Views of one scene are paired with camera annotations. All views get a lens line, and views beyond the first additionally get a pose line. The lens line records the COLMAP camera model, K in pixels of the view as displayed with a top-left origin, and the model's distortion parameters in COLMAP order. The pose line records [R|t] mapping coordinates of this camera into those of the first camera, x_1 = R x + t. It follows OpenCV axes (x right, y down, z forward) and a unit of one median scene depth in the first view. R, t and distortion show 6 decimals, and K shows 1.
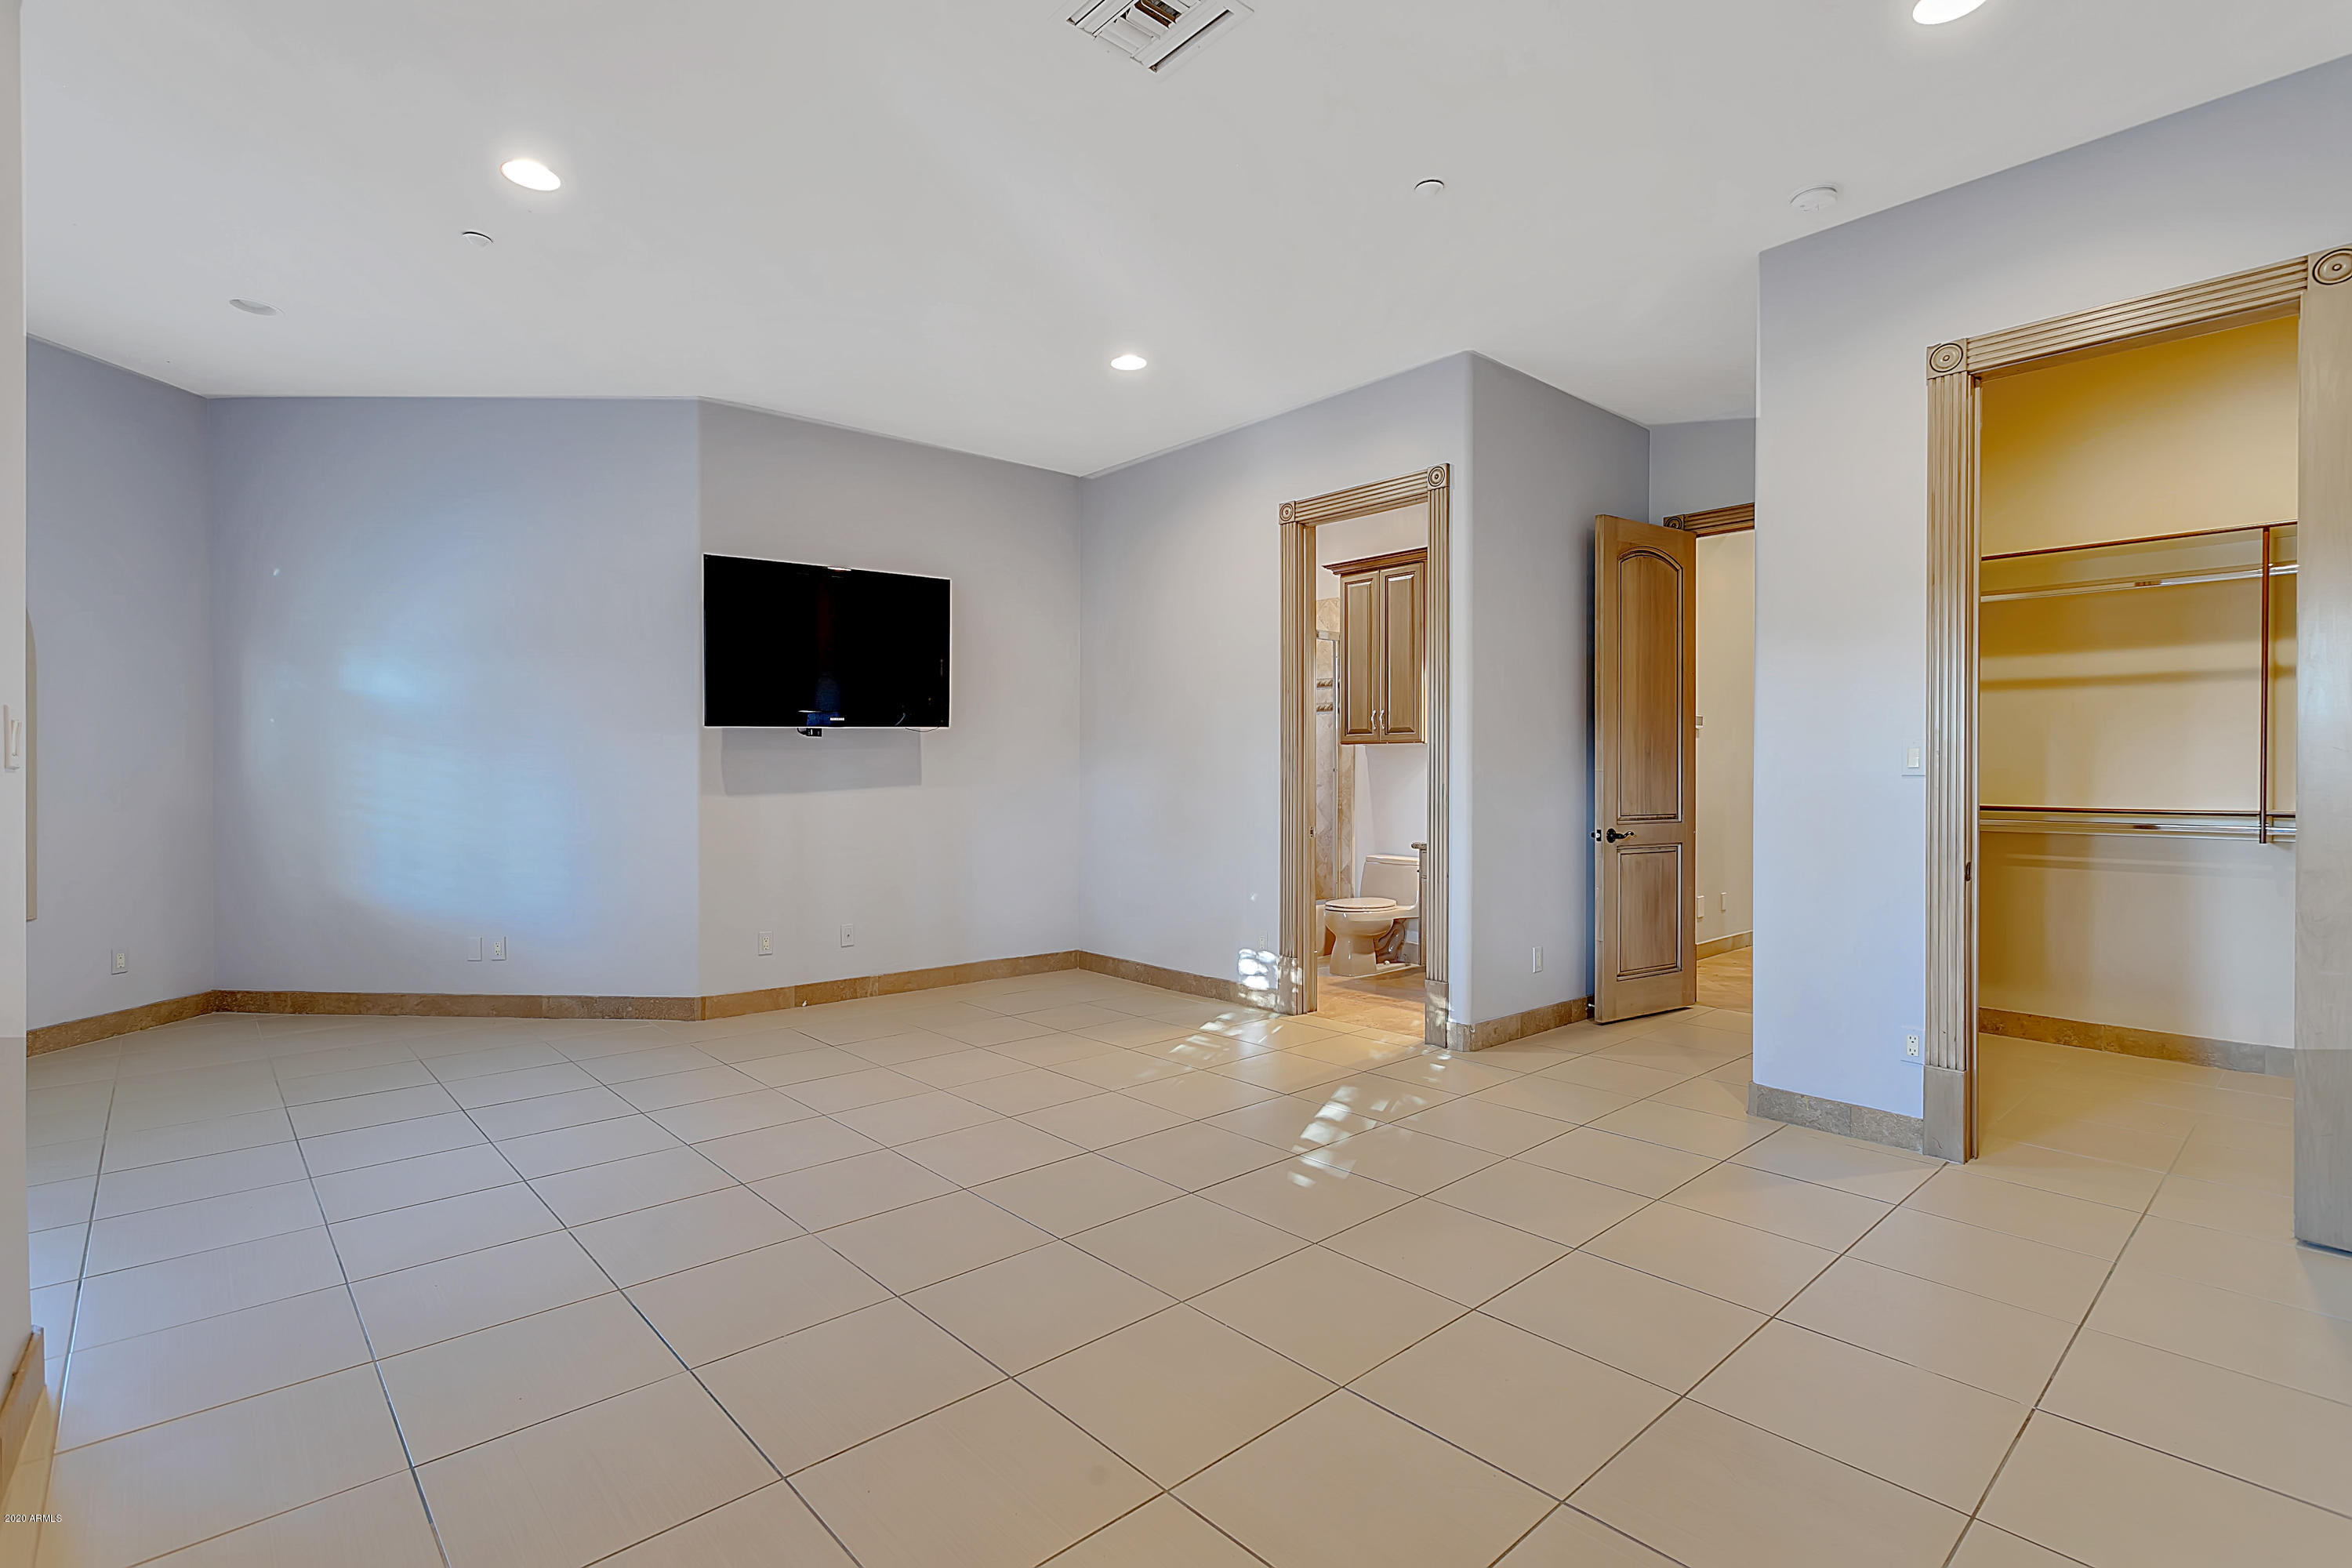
lens RADIAL K [[1105.7, 0, 1175.0], [0, 1105.7, 775.6], [0, 0, 1]] dist [-0.000574, 0.001053]
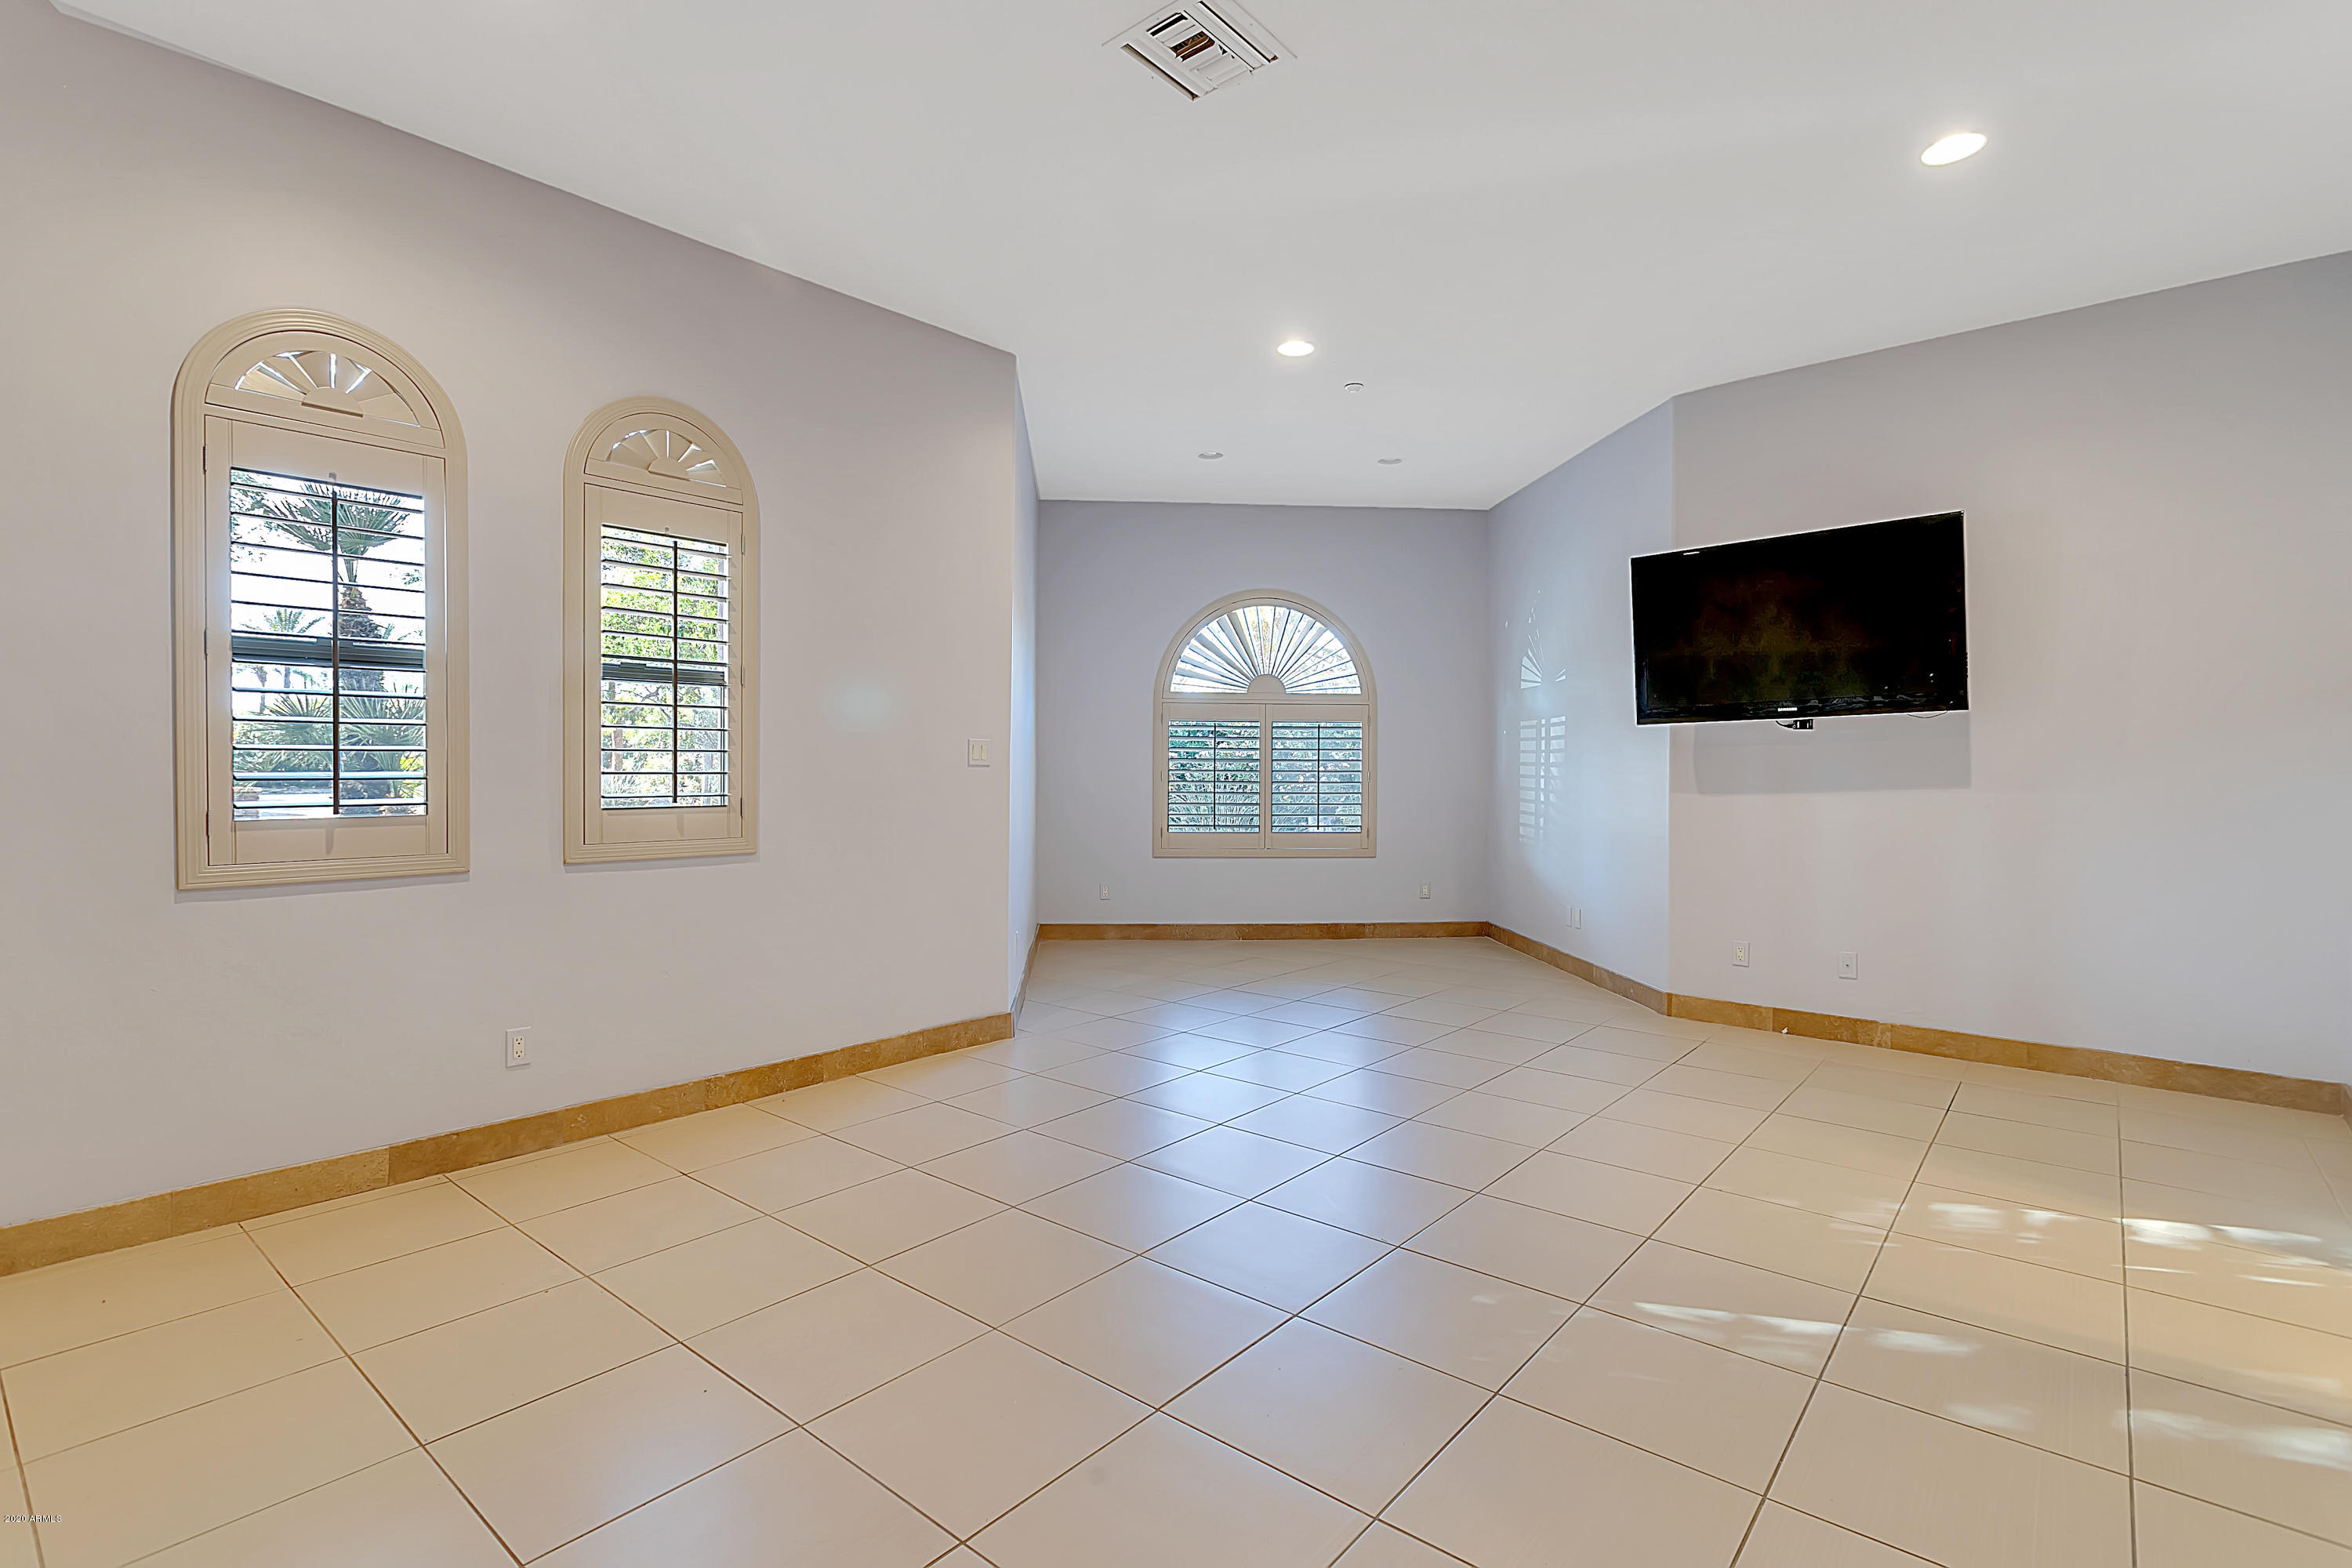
lens RADIAL K [[1105.7, 0, 1175.4], [0, 1105.7, 775.6], [0, 0, 1]] dist [-0.000574, 0.001053]
pose [[0.134502, 0.007026, -0.990888, 0.485944], [-0.010790, 0.999926, 0.005626, 0.001496], [0.990855, 0.009935, 0.134568, 0.397462]]
